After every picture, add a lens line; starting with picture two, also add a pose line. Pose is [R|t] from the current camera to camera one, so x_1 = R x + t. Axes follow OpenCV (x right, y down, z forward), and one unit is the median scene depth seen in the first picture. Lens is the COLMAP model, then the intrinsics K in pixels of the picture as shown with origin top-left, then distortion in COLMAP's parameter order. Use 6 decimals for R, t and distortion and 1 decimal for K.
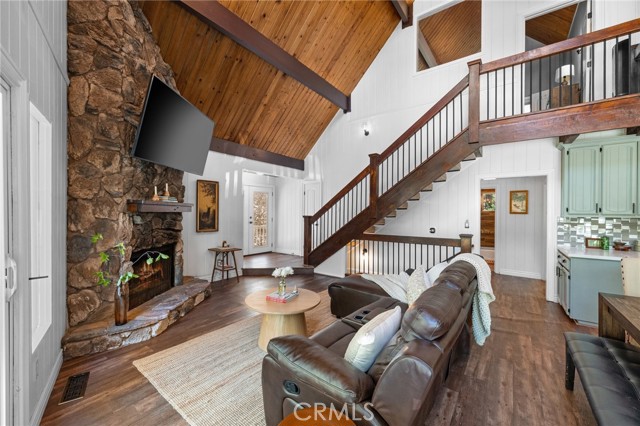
lens RADIAL K [[256.6, 0, 321.6], [0, 256.6, 212.7], [0, 0, 1]] dist [0.003227, -0.000887]
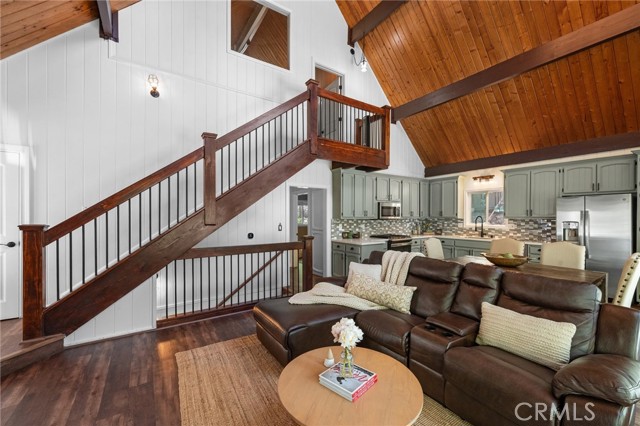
lens RADIAL K [[256.6, 0, 320.7], [0, 256.6, 217.6], [0, 0, 1]] dist [0.003227, -0.000887]
pose [[0.334868, -0.011959, 0.942189, -0.462316], [0.001247, 0.999924, 0.012249, -0.008741], [-0.942264, -0.002927, 0.334857, 0.609692]]
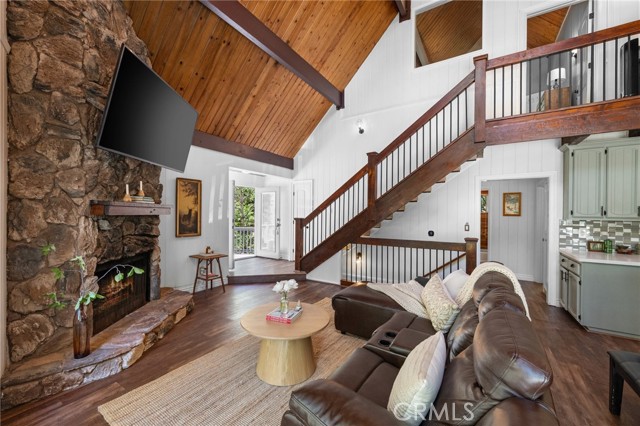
lens RADIAL K [[256.6, 0, 322.7], [0, 256.6, 214.2], [0, 0, 1]] dist [0.003227, -0.000887]
pose [[0.996824, 0.000476, 0.079639, -0.066236], [-0.000679, 0.999997, 0.002520, -0.006951], [-0.079637, -0.002566, 0.996821, 0.097636]]
